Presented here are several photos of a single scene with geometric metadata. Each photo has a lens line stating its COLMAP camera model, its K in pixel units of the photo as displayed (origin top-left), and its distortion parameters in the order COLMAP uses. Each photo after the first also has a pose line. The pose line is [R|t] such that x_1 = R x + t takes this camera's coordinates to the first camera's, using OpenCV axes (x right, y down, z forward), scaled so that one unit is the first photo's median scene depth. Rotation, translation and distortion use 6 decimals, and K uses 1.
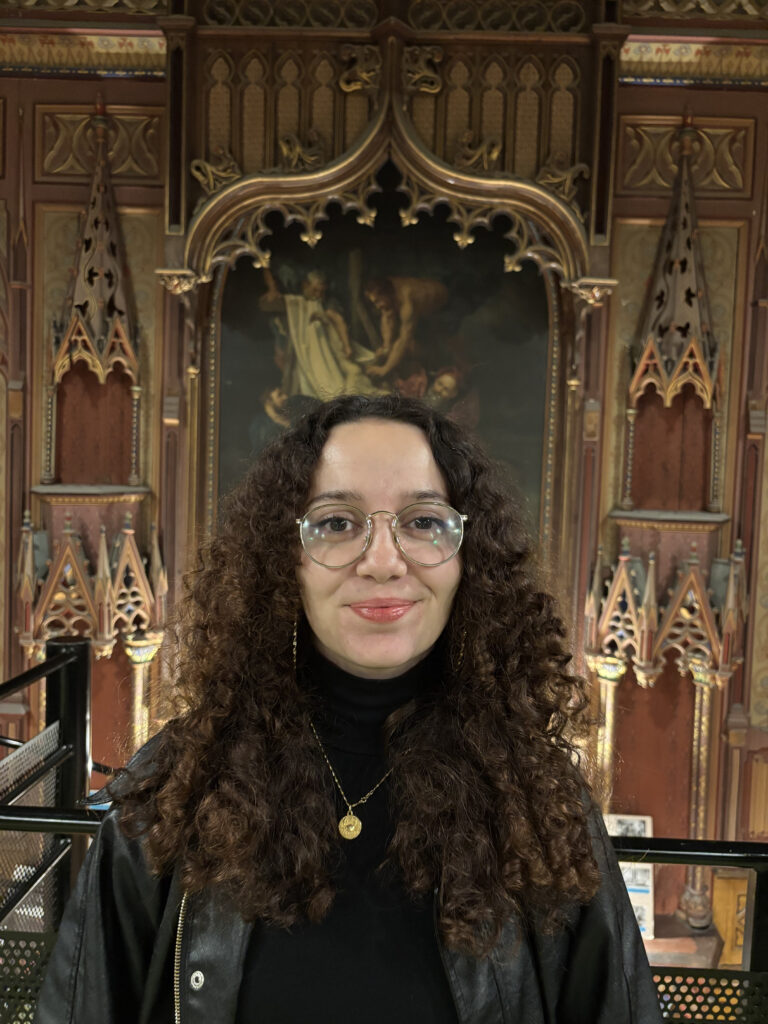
lens RADIAL K [[777.0, 0, 375.9], [0, 777.0, 518.8], [0, 0, 1]] dist [0.022862, -0.037643]
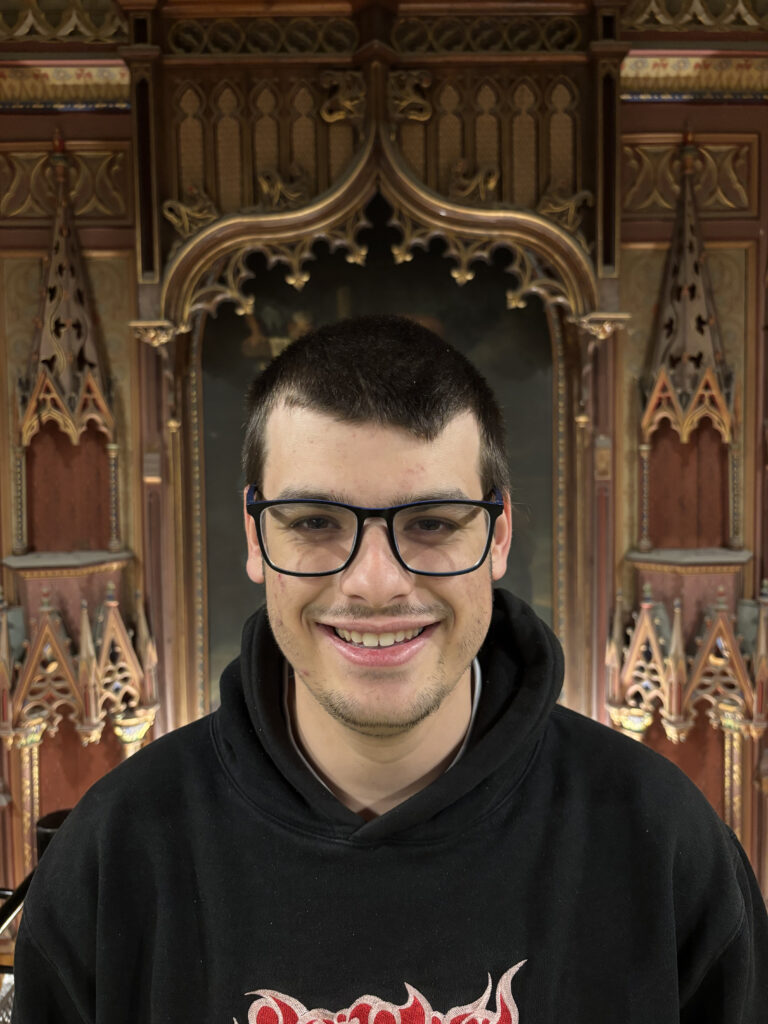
lens RADIAL K [[777.0, 0, 375.7], [0, 777.0, 515.2], [0, 0, 1]] dist [0.022862, -0.037643]
pose [[0.998230, -0.048769, 0.034042, -0.033577], [0.048941, 0.998793, -0.004235, -0.068999], [-0.033794, 0.005893, 0.999411, 0.070955]]
